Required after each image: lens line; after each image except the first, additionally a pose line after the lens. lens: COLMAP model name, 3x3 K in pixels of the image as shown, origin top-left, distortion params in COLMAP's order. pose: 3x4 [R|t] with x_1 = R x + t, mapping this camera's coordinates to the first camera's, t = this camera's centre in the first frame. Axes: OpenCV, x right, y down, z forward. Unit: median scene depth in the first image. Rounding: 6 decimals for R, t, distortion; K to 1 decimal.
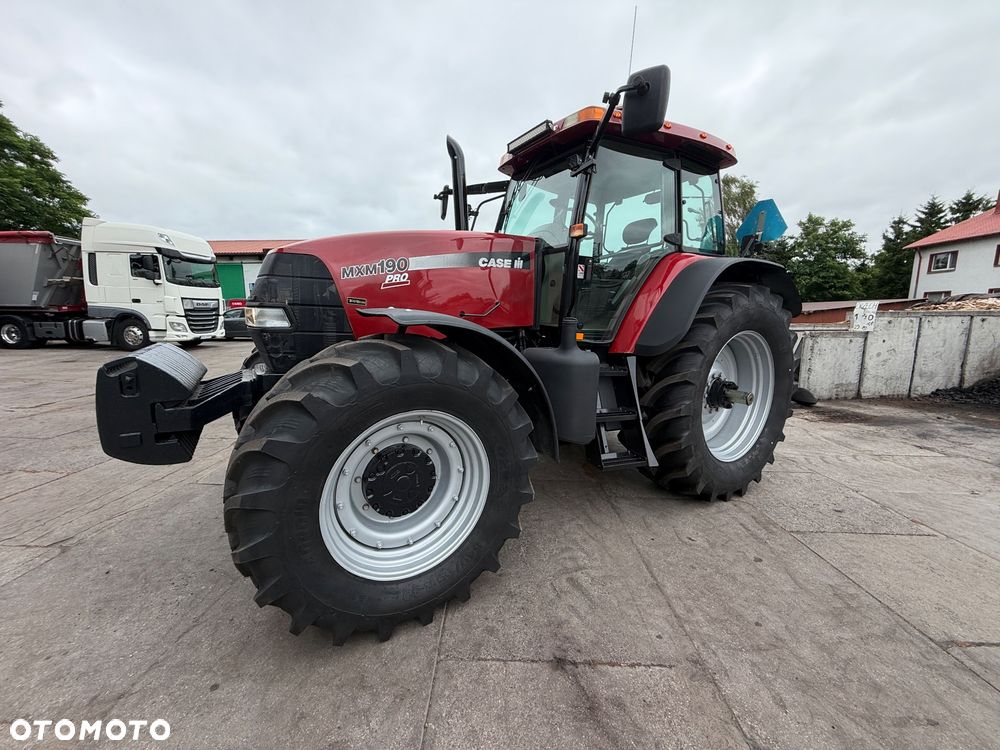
lens RADIAL K [[400.6, 0, 499.4], [0, 400.6, 374.1], [0, 0, 1]] dist [-0.000622, -0.000048]
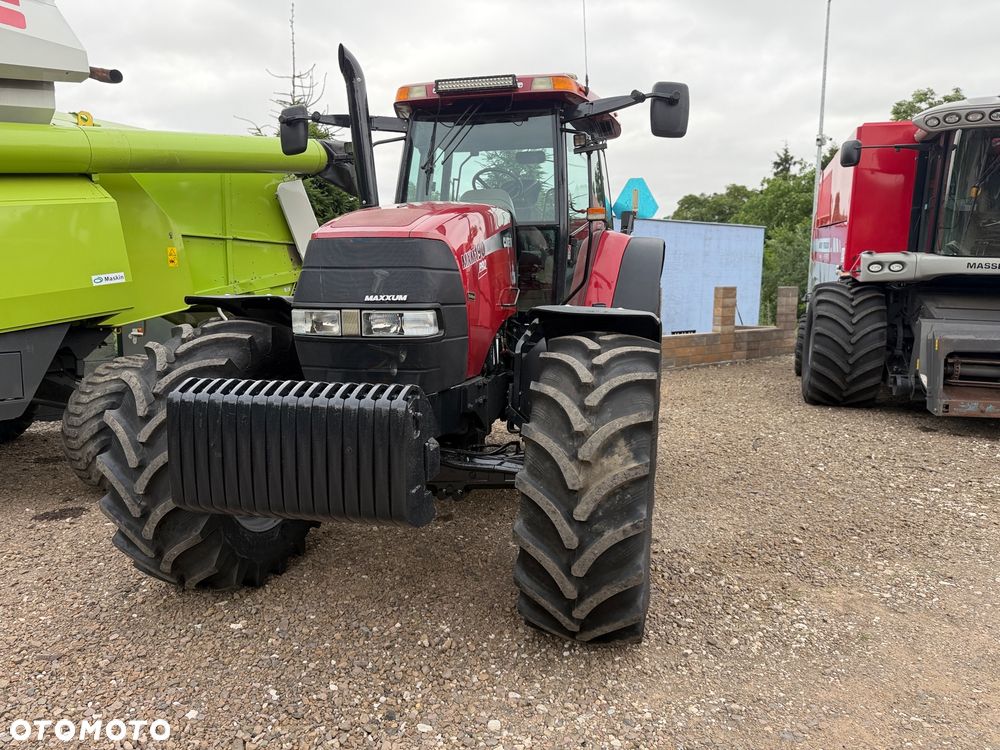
lens RADIAL K [[718.9, 0, 498.4], [0, 718.9, 385.2], [0, 0, 1]] dist [0.021811, -0.003965]
pose [[0.706973, -0.125603, 0.695998, -1.049159], [0.126263, 0.990709, 0.050534, -0.055305], [-0.695878, 0.052152, 0.716264, -0.051075]]
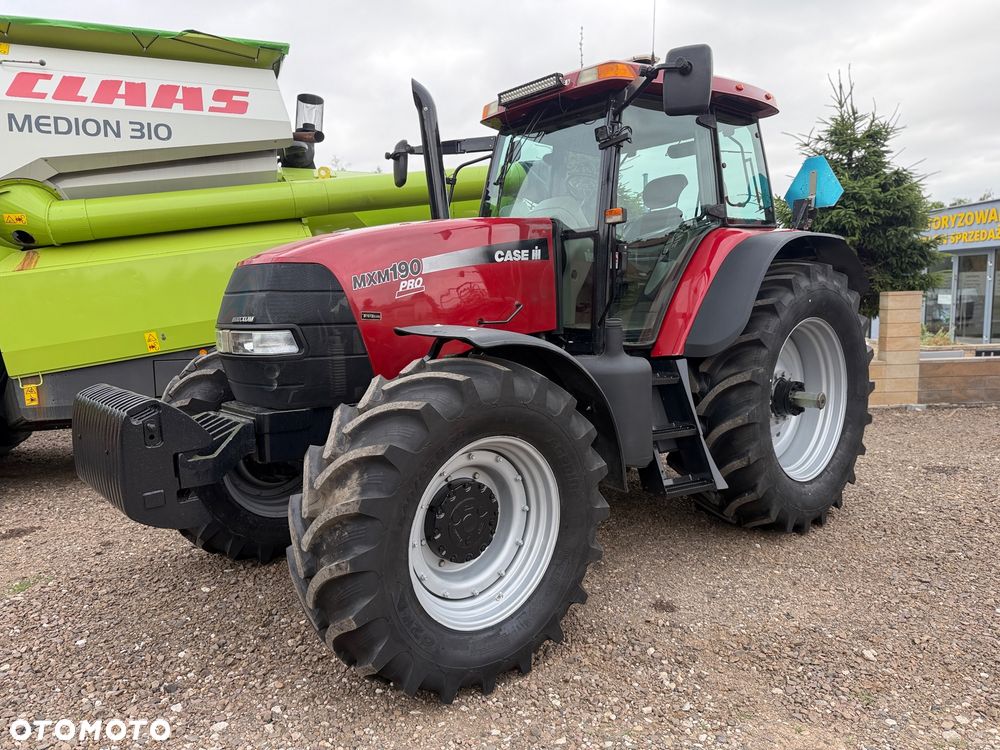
lens RADIAL K [[695.9, 0, 497.4], [0, 695.9, 376.5], [0, 0, 1]] dist [0.163916, -0.324221]
pose [[0.985957, -0.073590, 0.149908, -0.252669], [0.079303, 0.996321, -0.032484, 0.007868], [-0.146966, 0.043916, 0.988166, -0.354217]]
